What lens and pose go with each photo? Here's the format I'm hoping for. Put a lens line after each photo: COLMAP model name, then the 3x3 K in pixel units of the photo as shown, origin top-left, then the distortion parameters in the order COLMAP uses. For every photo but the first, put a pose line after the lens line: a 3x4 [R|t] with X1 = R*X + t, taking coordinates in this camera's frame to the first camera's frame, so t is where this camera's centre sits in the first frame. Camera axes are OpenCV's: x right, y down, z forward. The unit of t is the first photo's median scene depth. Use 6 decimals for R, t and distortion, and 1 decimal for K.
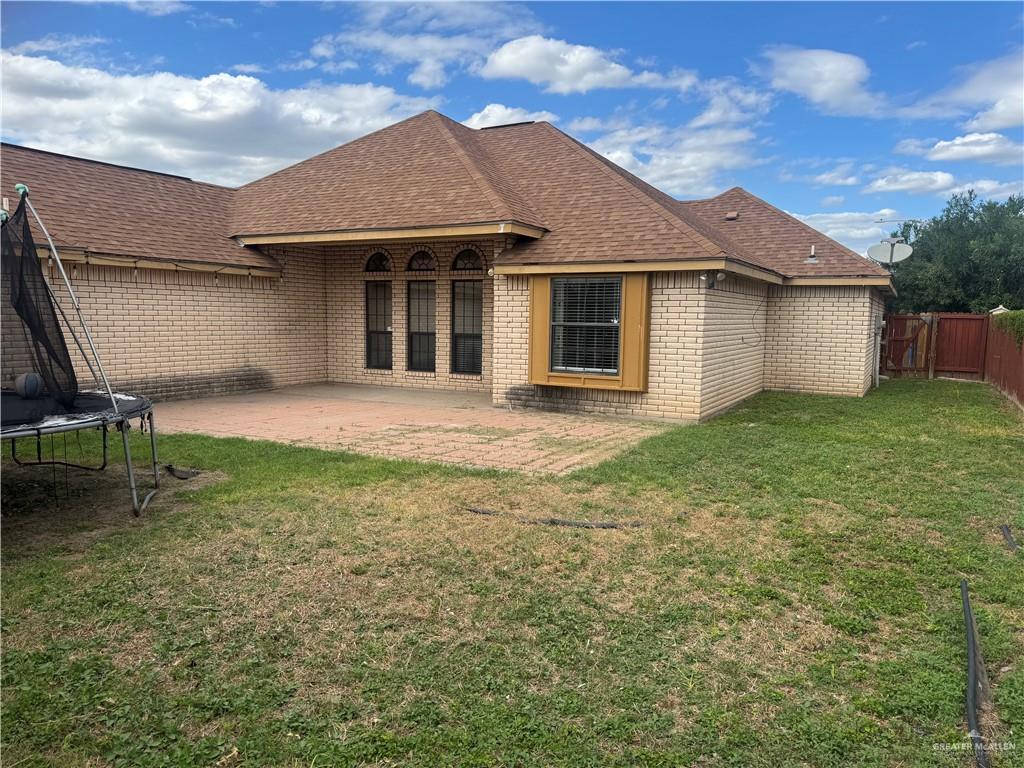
lens RADIAL K [[726.5, 0, 510.9], [0, 726.5, 386.2], [0, 0, 1]] dist [0.034562, -0.070464]
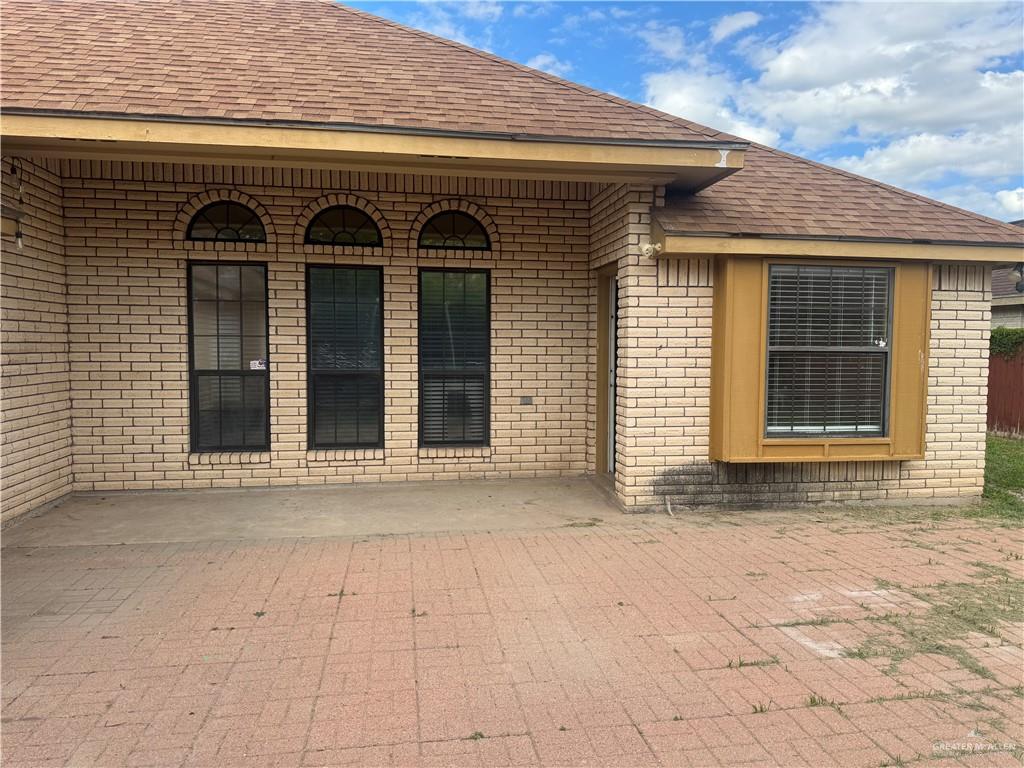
lens RADIAL K [[726.5, 0, 512.7], [0, 726.5, 383.2], [0, 0, 1]] dist [0.034562, -0.070464]
pose [[0.786554, -0.040186, 0.616212, -0.409186], [0.063658, 0.997841, -0.016181, -0.060716], [-0.614231, 0.051954, 0.787414, 0.656059]]
